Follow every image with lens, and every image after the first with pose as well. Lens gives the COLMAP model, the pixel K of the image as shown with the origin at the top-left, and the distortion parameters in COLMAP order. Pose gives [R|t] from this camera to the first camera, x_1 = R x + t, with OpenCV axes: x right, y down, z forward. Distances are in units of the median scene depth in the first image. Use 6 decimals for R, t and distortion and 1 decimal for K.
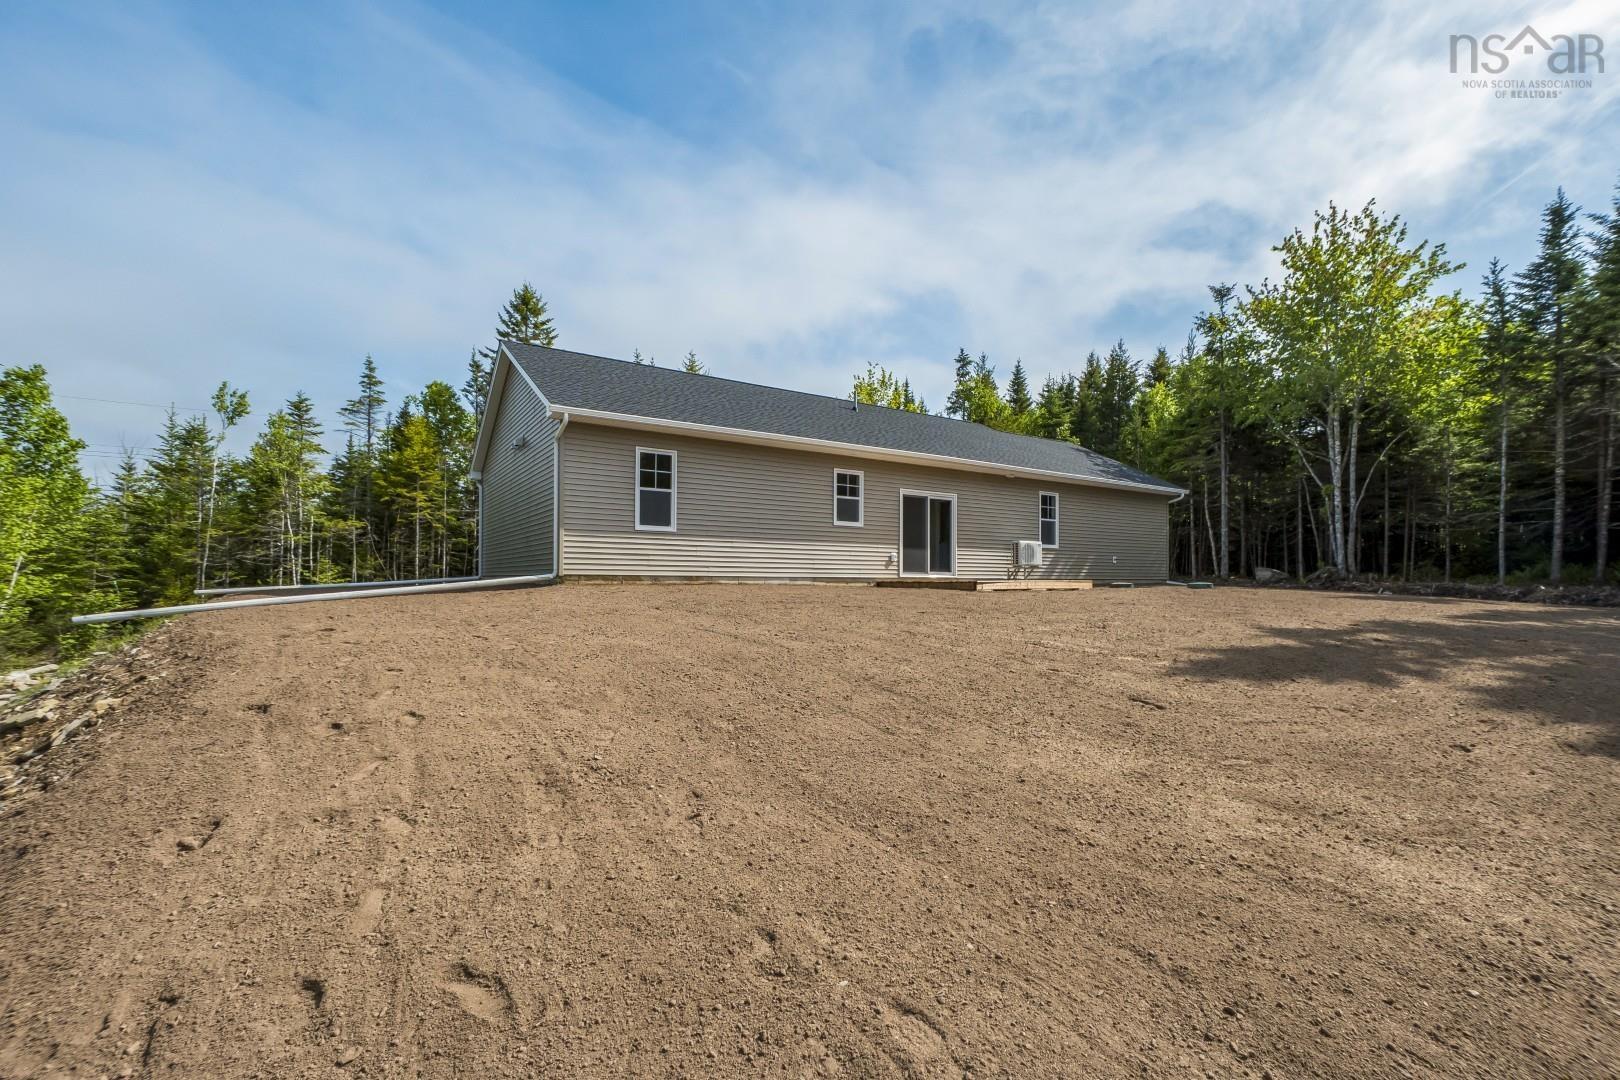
lens RADIAL K [[726.8, 0, 828.4], [0, 726.8, 580.4], [0, 0, 1]] dist [0.004508, -0.006294]
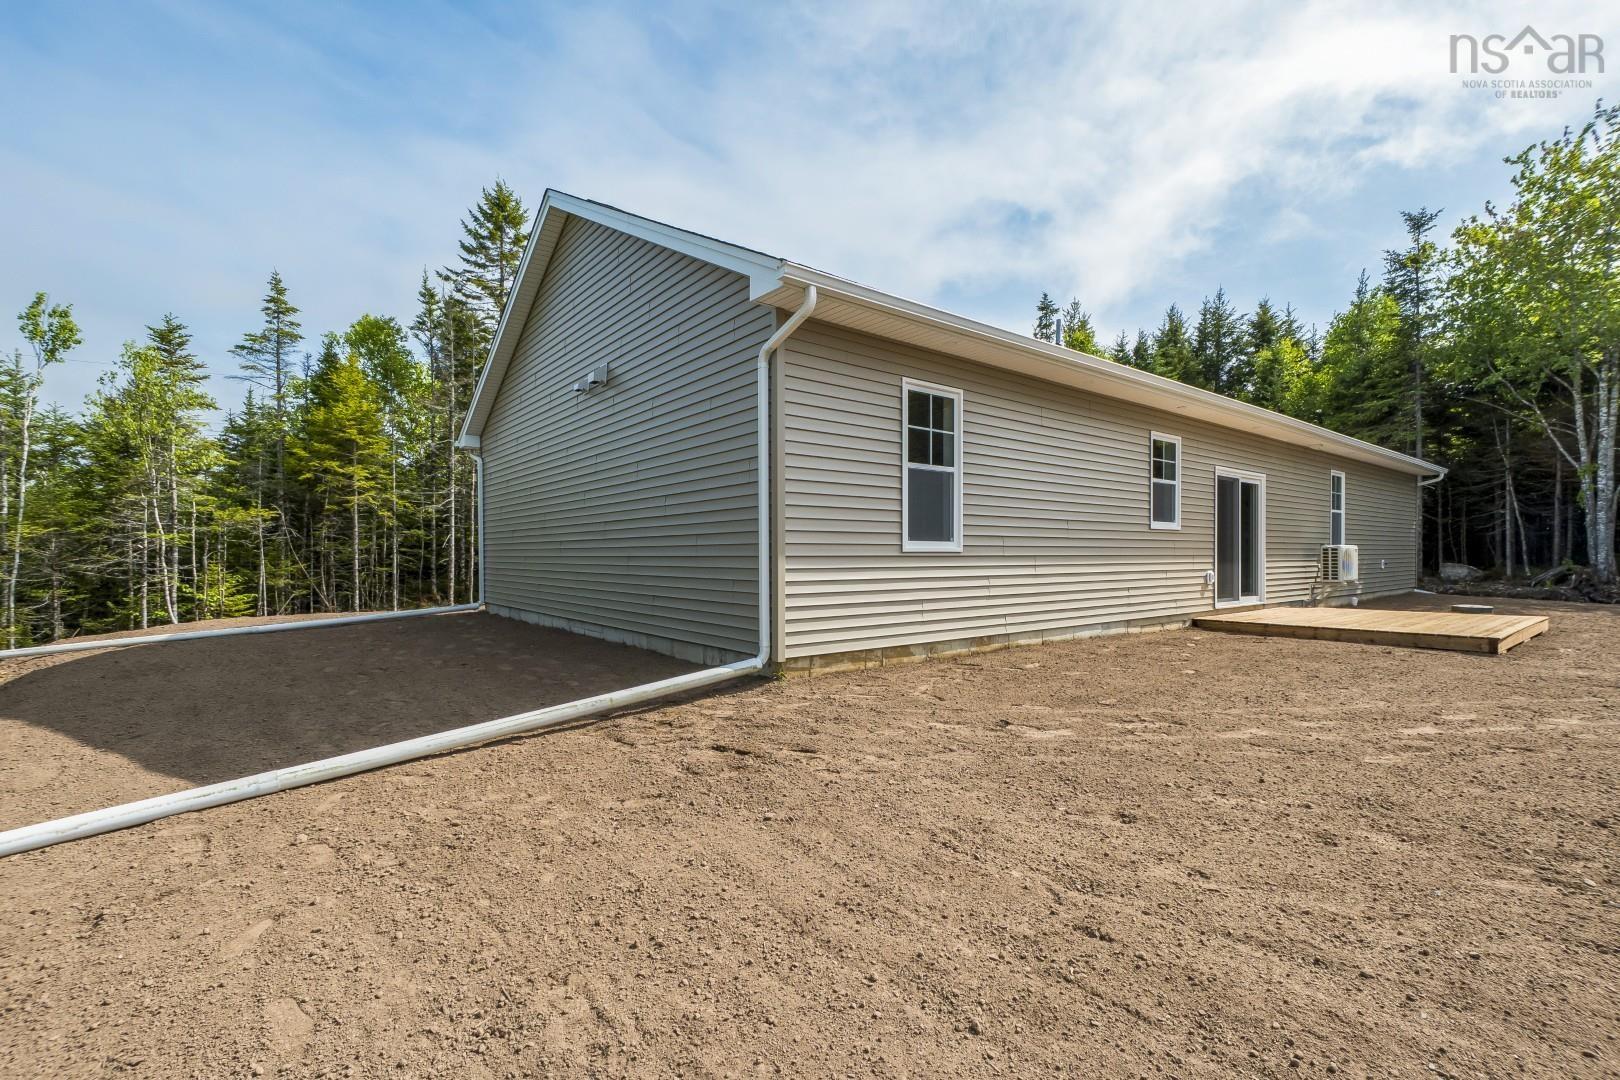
lens RADIAL K [[726.8, 0, 837.3], [0, 726.8, 576.1], [0, 0, 1]] dist [0.004508, -0.006294]
pose [[0.995238, -0.010652, 0.096889, -0.177372], [0.007885, 0.999551, 0.028905, -0.033726], [-0.097153, -0.028003, 0.994875, 0.263000]]
